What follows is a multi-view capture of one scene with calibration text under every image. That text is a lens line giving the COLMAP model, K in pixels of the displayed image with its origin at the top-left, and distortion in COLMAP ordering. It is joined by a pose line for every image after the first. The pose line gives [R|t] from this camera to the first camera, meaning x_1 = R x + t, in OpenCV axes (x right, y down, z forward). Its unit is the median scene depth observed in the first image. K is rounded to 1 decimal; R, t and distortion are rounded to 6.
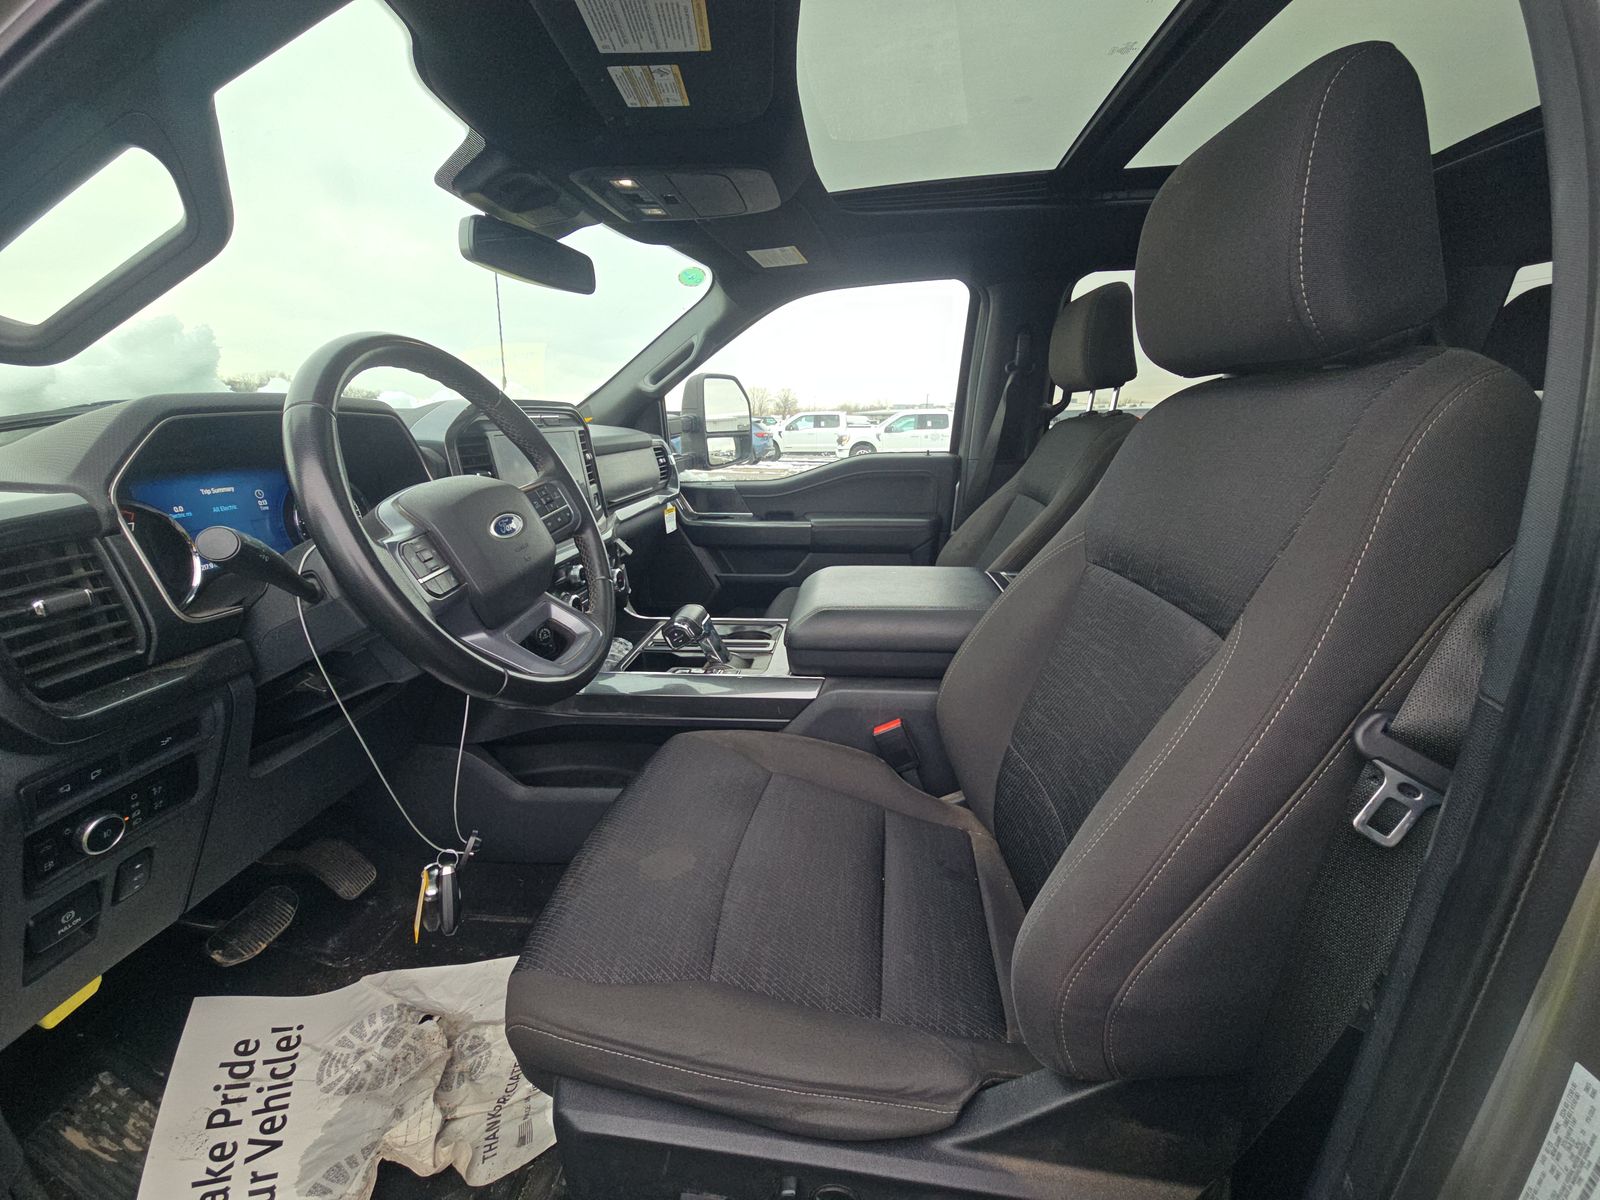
lens RADIAL K [[650.0, 0, 805.9], [0, 650.0, 600.6], [0, 0, 1]] dist [0.011551, -0.009121]
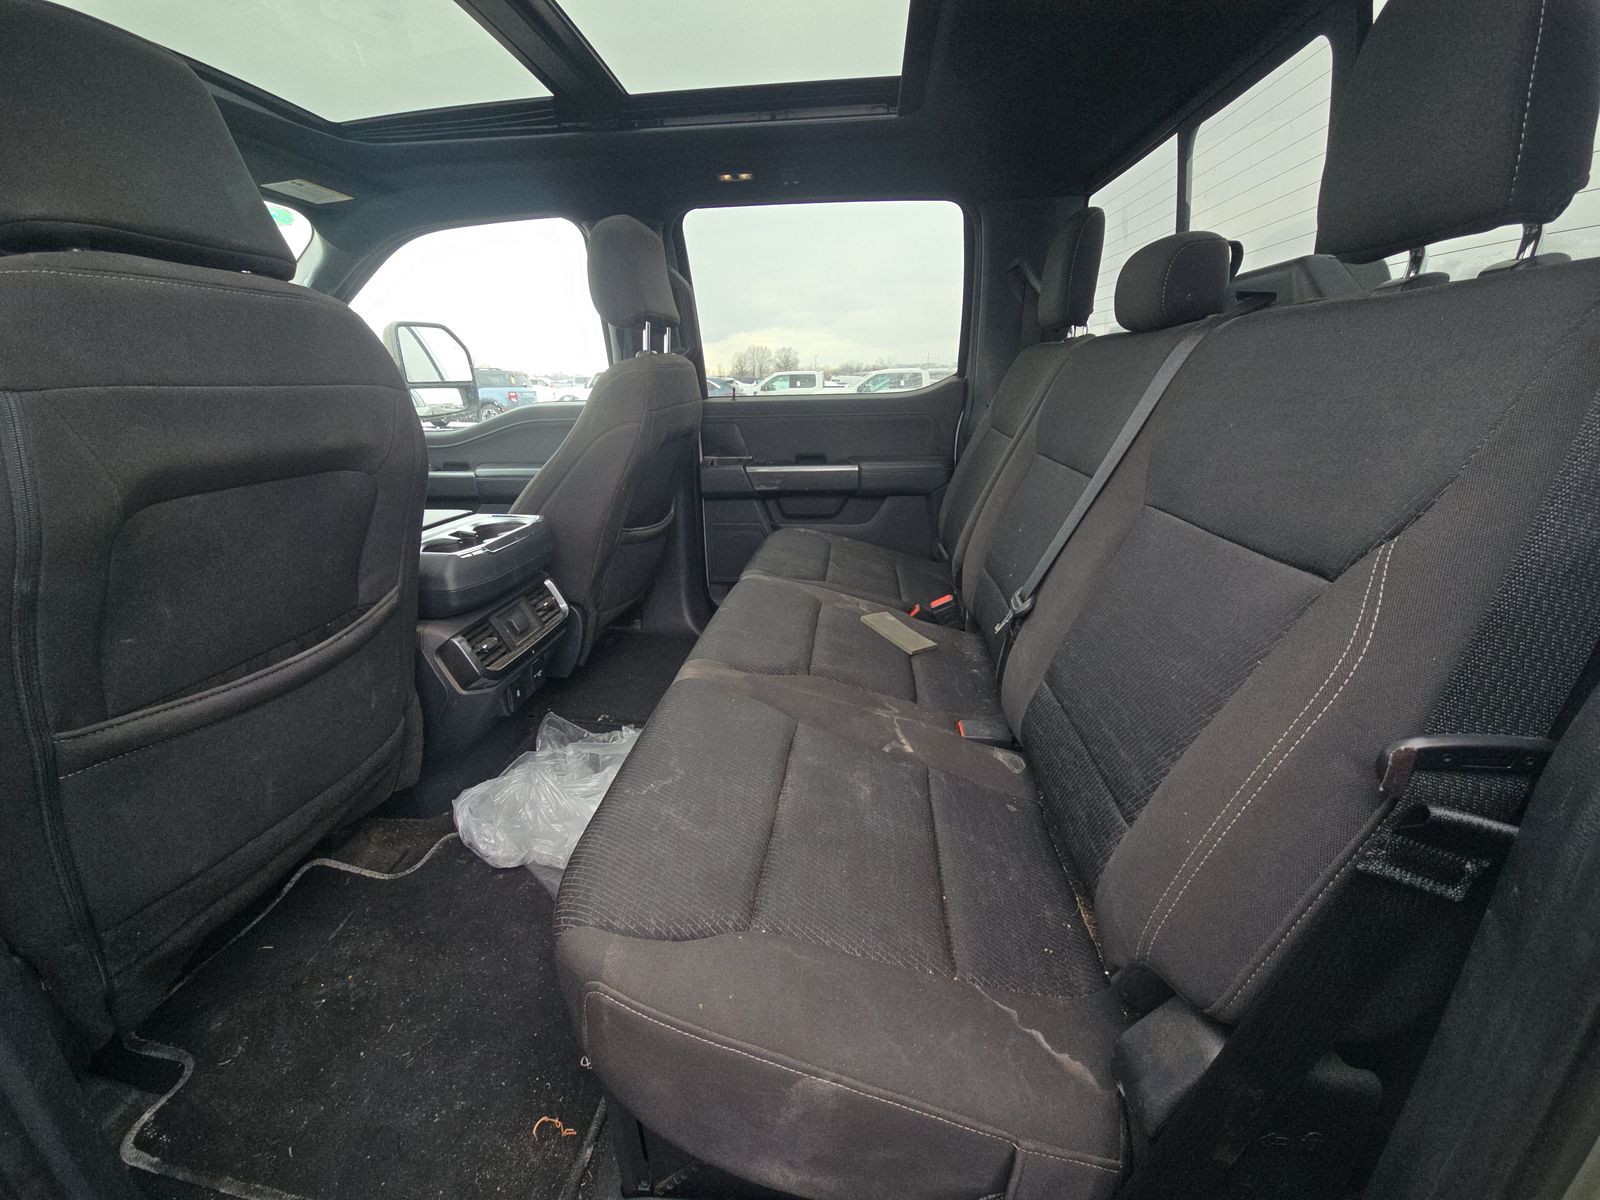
lens RADIAL K [[642.9, 0, 800.0], [0, 642.9, 600.0], [0, 0, 1]] dist [0.015671, -0.009891]
pose [[0.999912, -0.000931, -0.013230, 0.731666], [0.001685, 0.998365, 0.057134, 0.027649], [0.013155, -0.057151, 0.998279, 0.007496]]
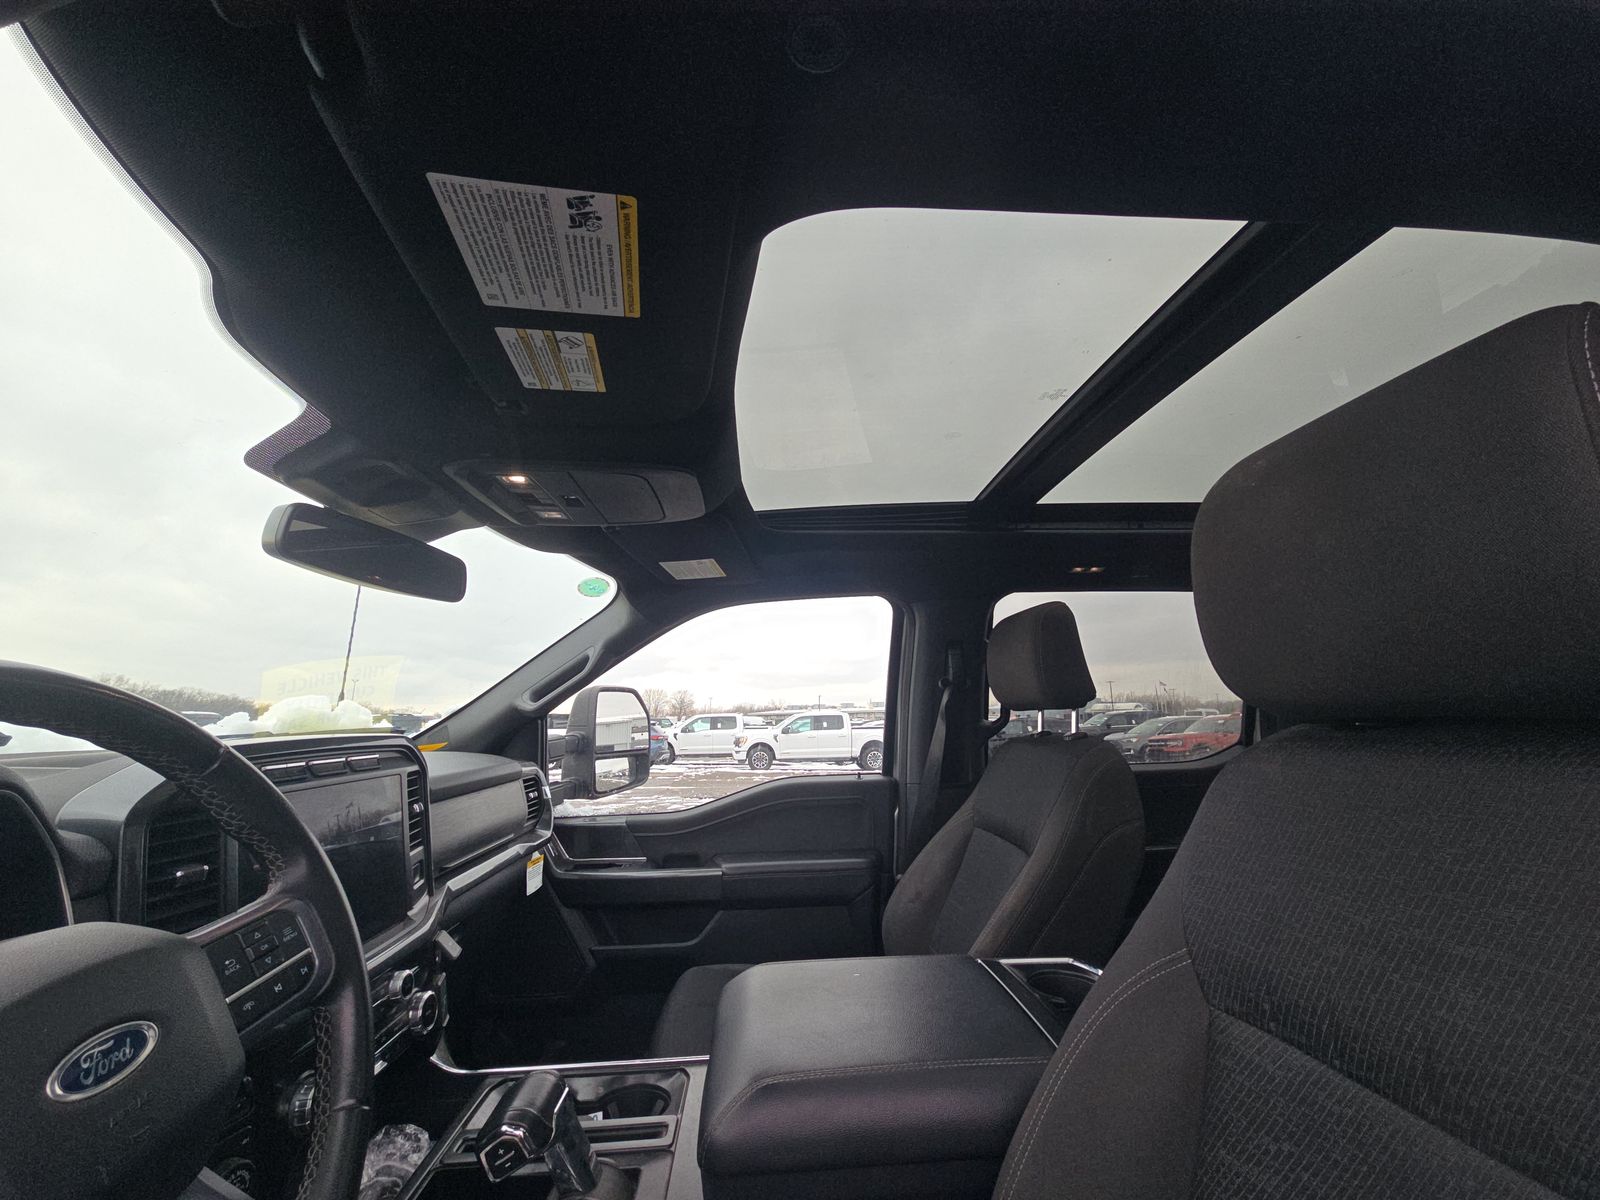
lens RADIAL K [[650.0, 0, 805.9], [0, 650.0, 600.6], [0, 0, 1]] dist [0.011551, -0.009121]
pose [[0.987733, 0.020938, 0.154739, -0.029332], [0.048857, 0.899773, -0.433615, -0.092370], [-0.148309, 0.435856, 0.887713, 0.200607]]
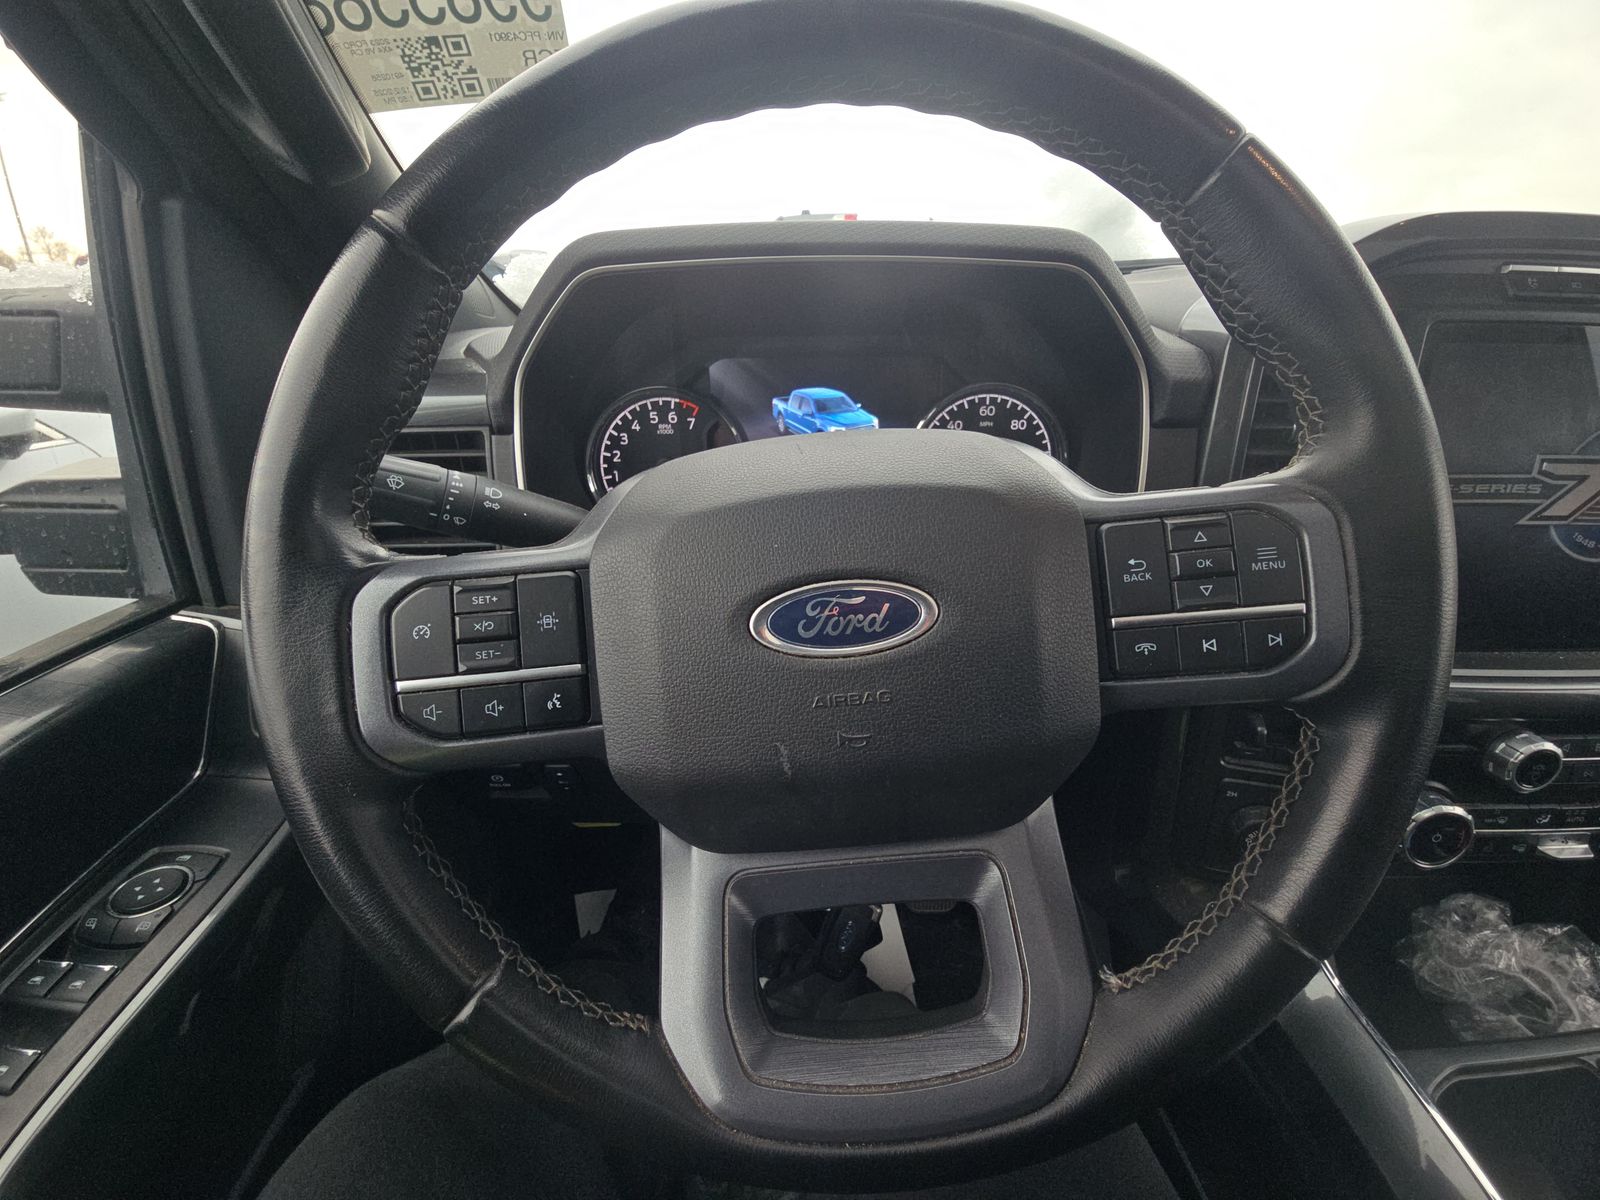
lens RADIAL K [[650.0, 0, 805.9], [0, 650.0, 600.6], [0, 0, 1]] dist [0.011551, -0.009121]
pose [[0.100492, 0.407381, -0.907712, -0.093118], [-0.265857, 0.890152, 0.370067, -0.115828], [0.958760, 0.204133, 0.197758, 0.460181]]
